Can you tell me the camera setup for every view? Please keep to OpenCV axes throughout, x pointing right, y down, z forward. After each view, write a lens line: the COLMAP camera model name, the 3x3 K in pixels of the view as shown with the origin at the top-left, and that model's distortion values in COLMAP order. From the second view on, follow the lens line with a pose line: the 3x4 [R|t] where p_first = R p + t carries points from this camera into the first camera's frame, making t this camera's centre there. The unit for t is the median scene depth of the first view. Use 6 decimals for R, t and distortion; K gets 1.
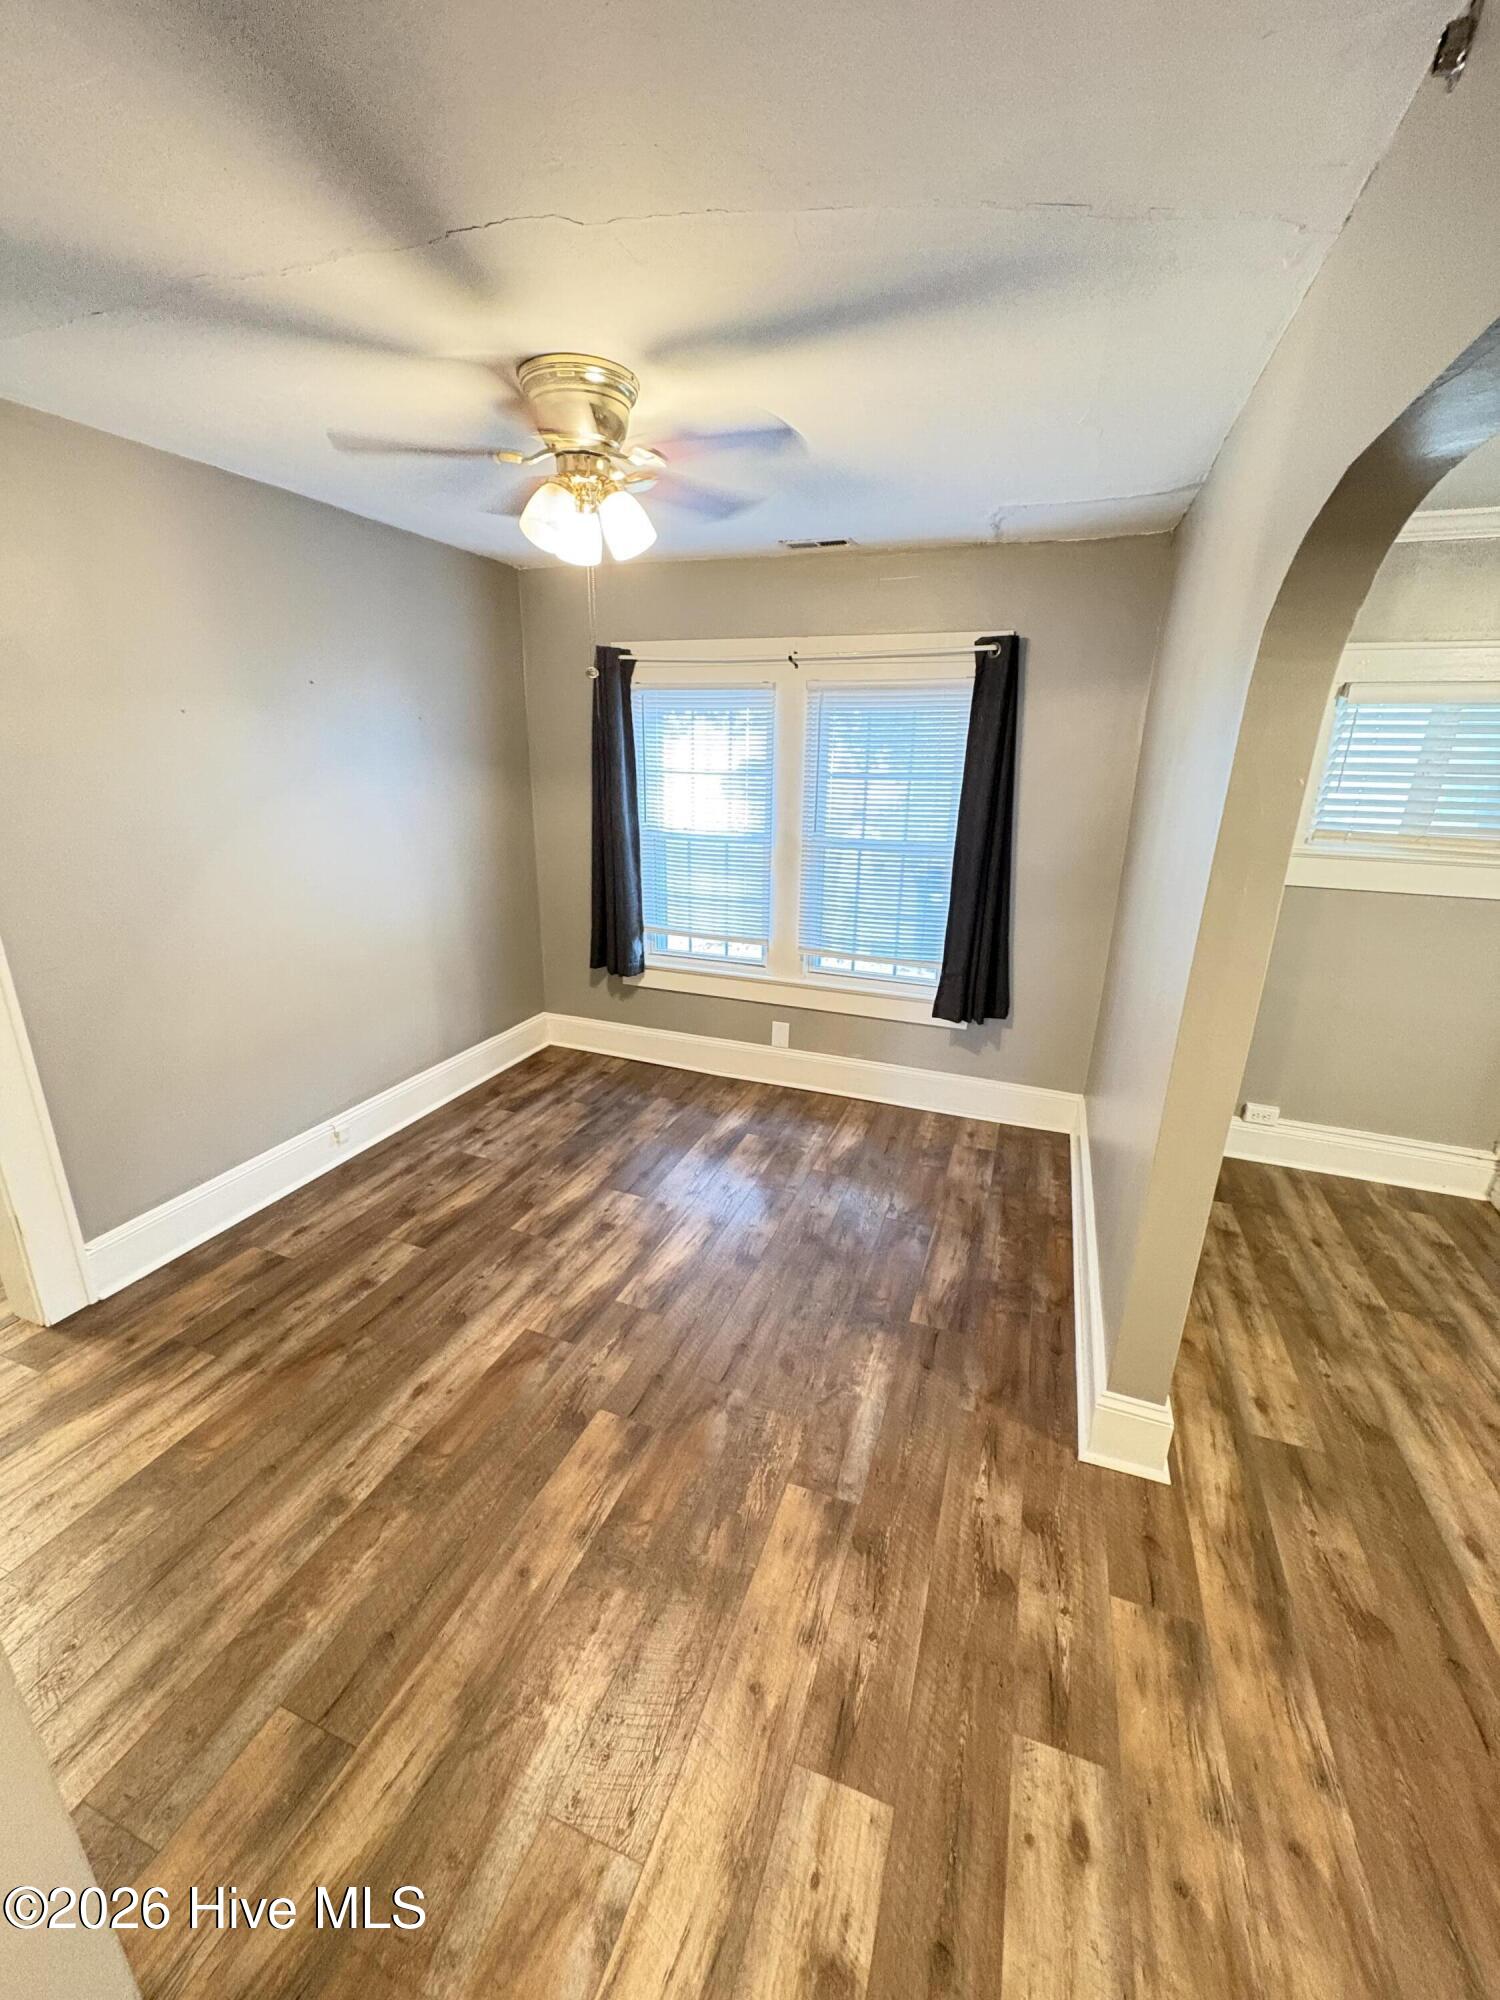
lens RADIAL K [[792.5, 0, 750.0], [0, 792.5, 1000.0], [0, 0, 1]] dist [-0.001091, 0.000367]
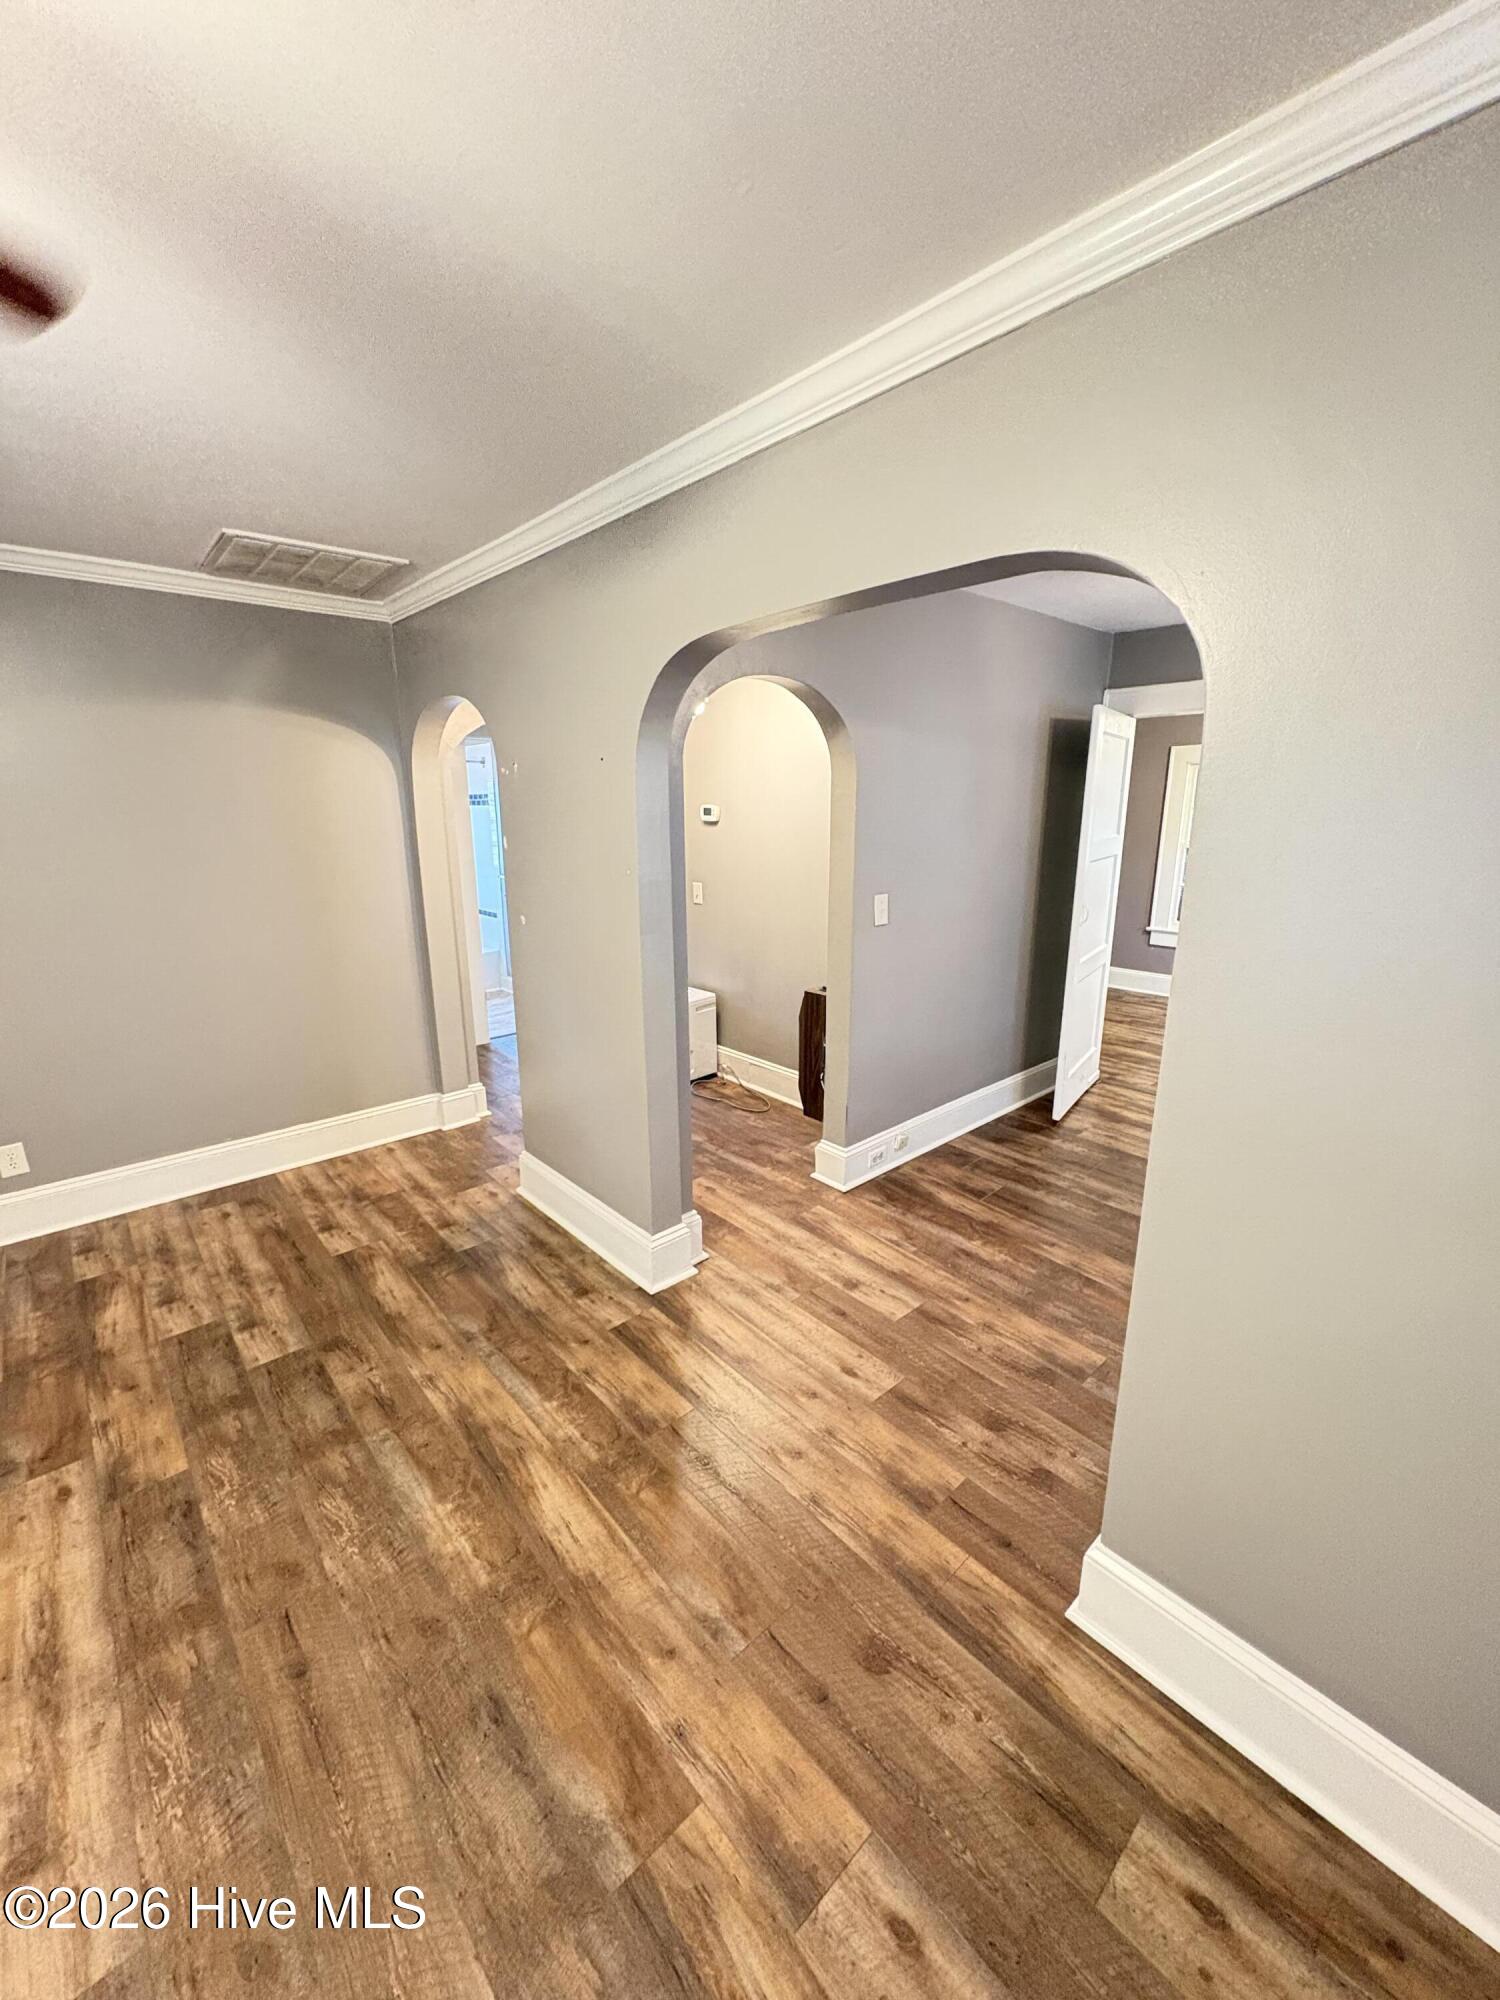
lens RADIAL K [[792.5, 0, 750.0], [0, 792.5, 1000.0], [0, 0, 1]] dist [-0.001091, 0.000367]
pose [[-0.469854, 0.197740, -0.860311, 0.942389], [-0.276569, 0.892544, 0.356195, -0.138541], [0.838300, 0.405295, -0.364677, 0.553101]]
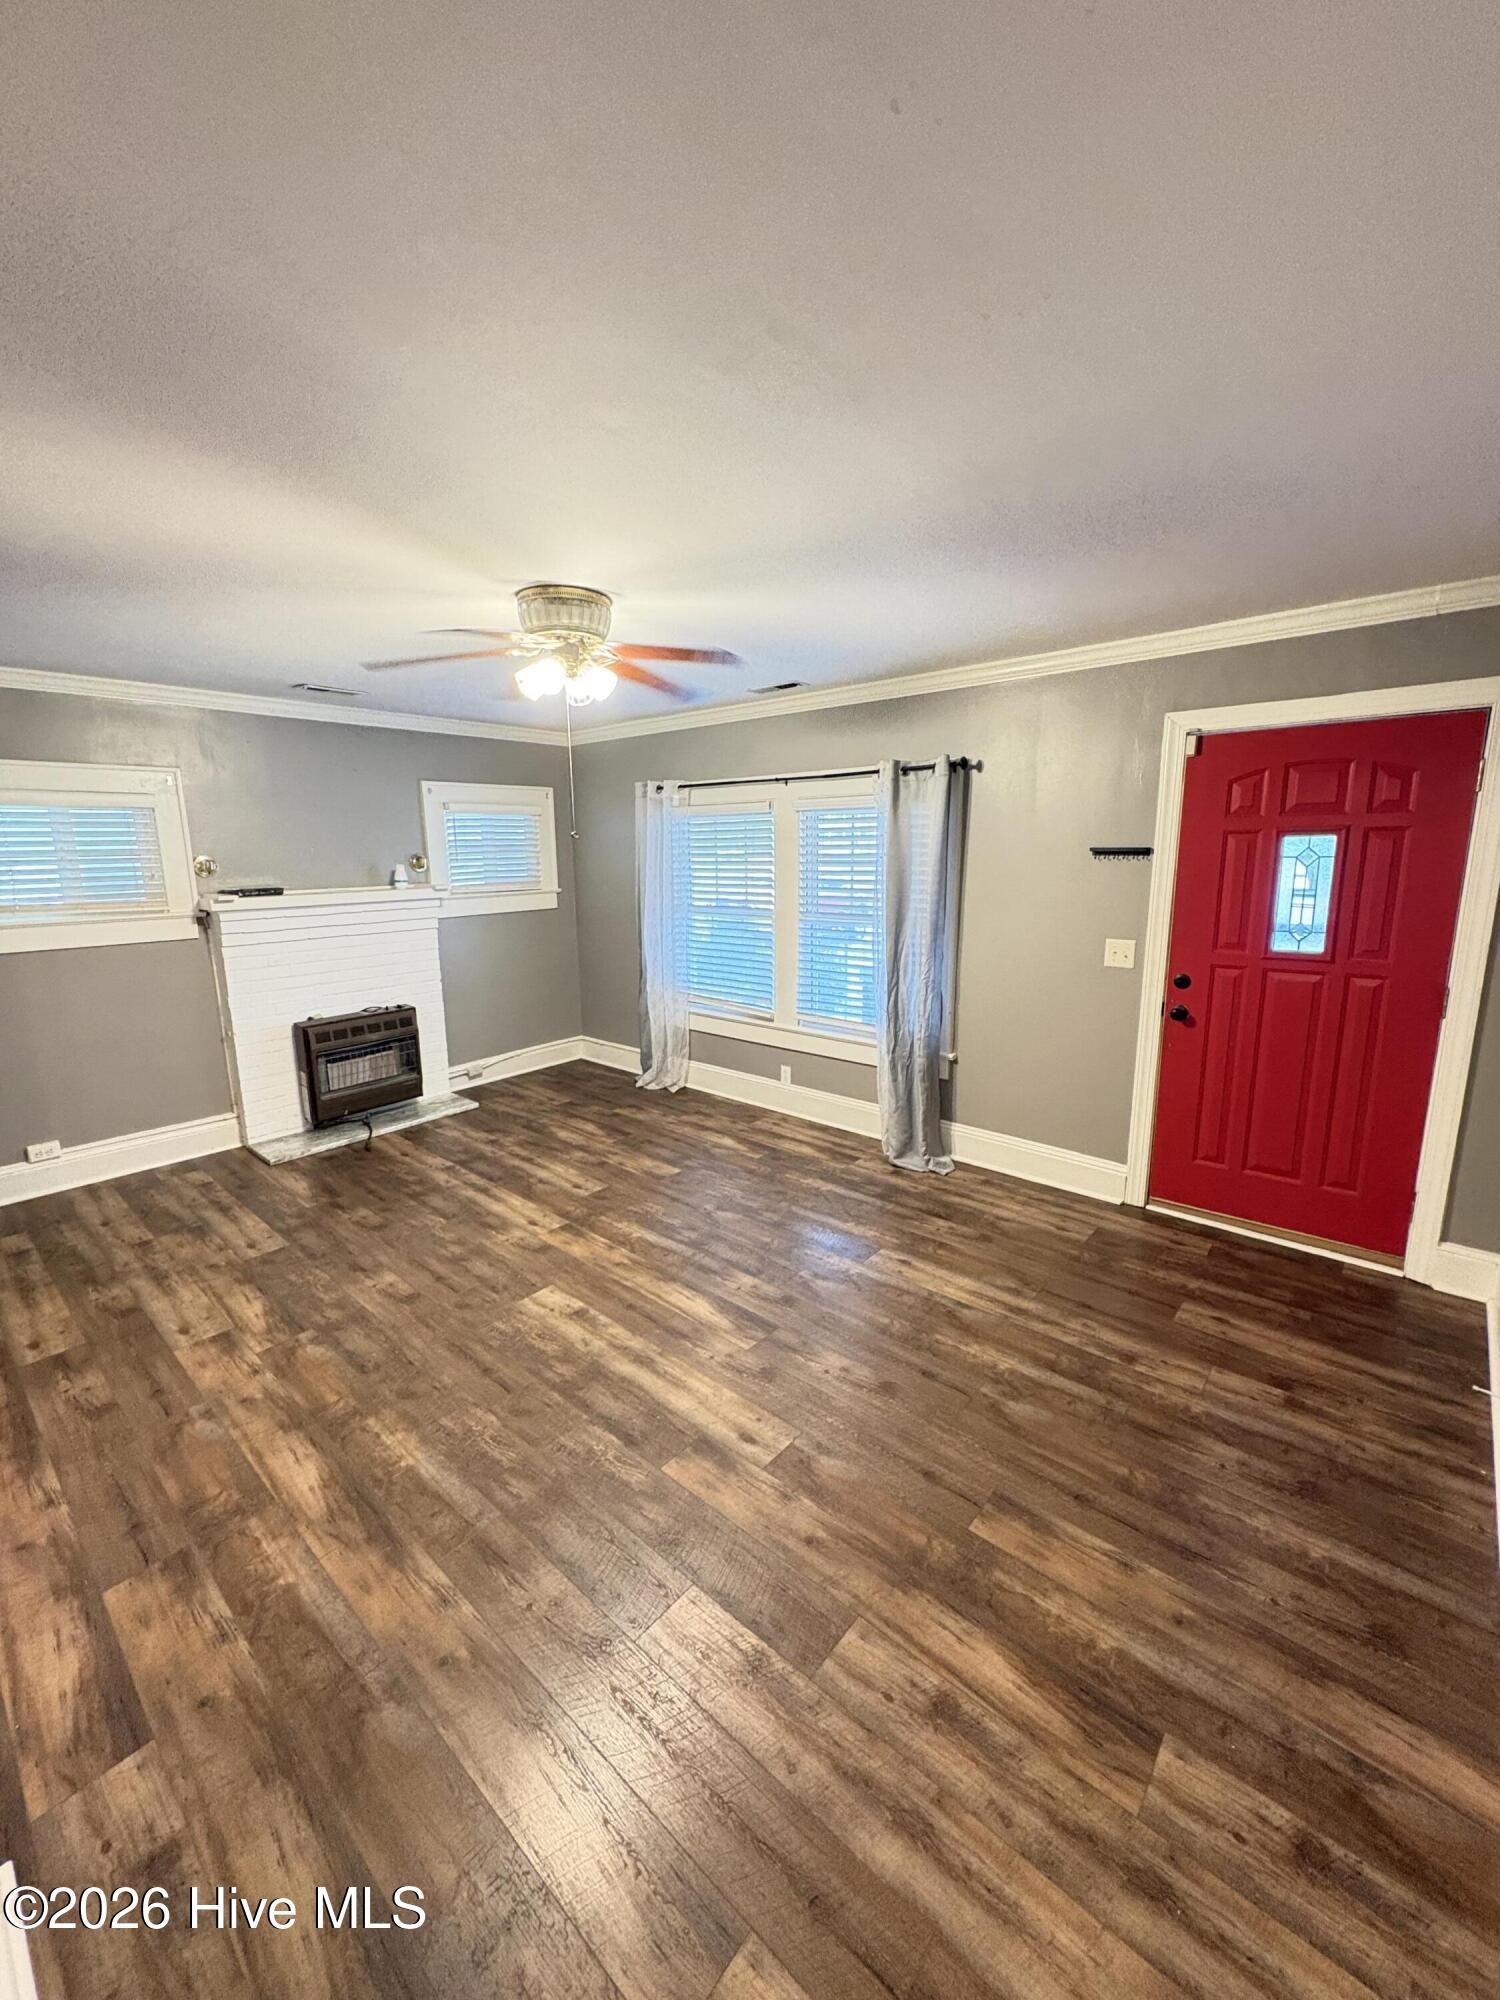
lens RADIAL K [[792.5, 0, 750.0], [0, 792.5, 1000.0], [0, 0, 1]] dist [-0.001091, 0.000367]
pose [[0.354434, -0.203623, 0.912641, 0.007970], [0.303881, 0.948109, 0.093521, 0.178800], [-0.884326, 0.244188, 0.397919, -0.528971]]
